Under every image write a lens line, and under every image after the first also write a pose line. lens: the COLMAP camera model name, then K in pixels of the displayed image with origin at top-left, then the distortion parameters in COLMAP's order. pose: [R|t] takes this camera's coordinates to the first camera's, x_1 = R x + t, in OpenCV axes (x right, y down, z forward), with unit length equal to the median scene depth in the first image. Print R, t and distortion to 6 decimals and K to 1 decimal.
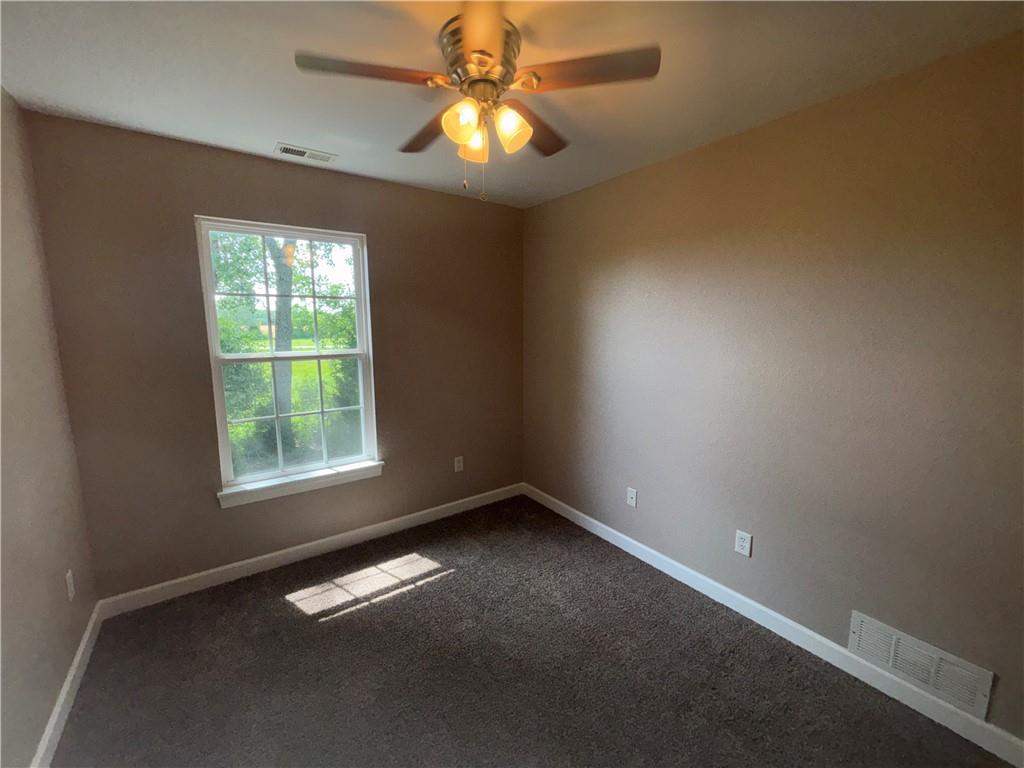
lens RADIAL K [[414.0, 0, 509.5], [0, 414.0, 383.8], [0, 0, 1]] dist [0.000051, 0.000249]
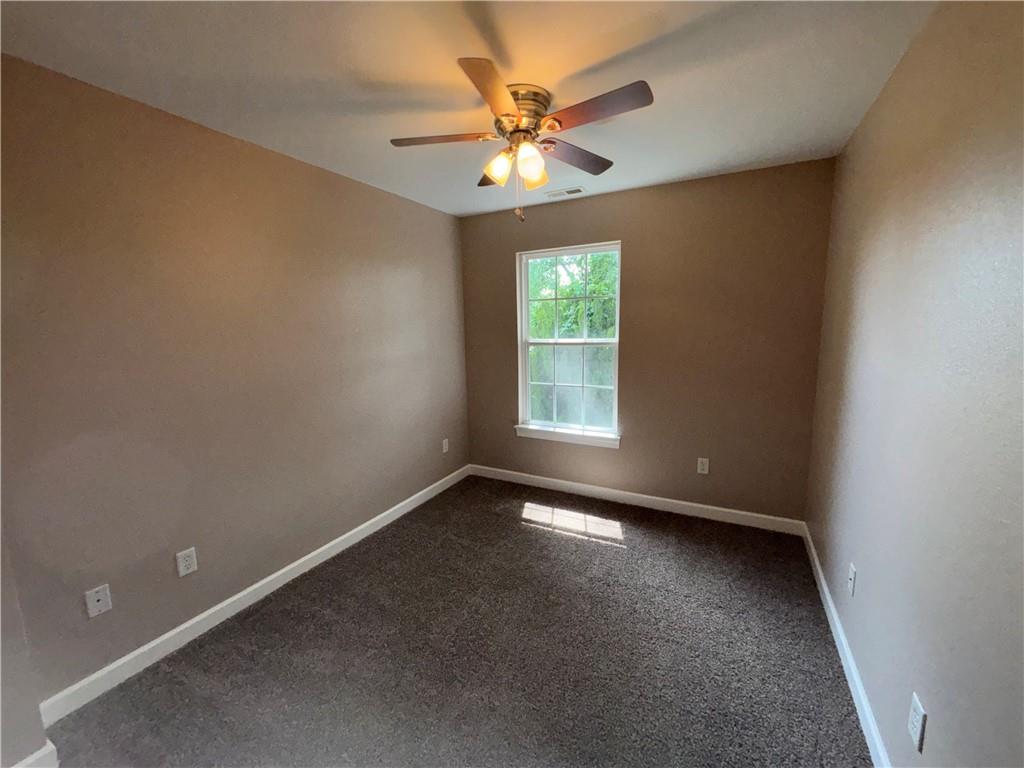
lens RADIAL K [[414.0, 0, 516.3], [0, 414.0, 383.7], [0, 0, 1]] dist [0.000051, 0.000249]
pose [[0.467621, 0.134947, -0.873568, 0.626640], [-0.116152, 0.989089, 0.090616, -0.036939], [0.876265, 0.059092, 0.478193, 0.212863]]
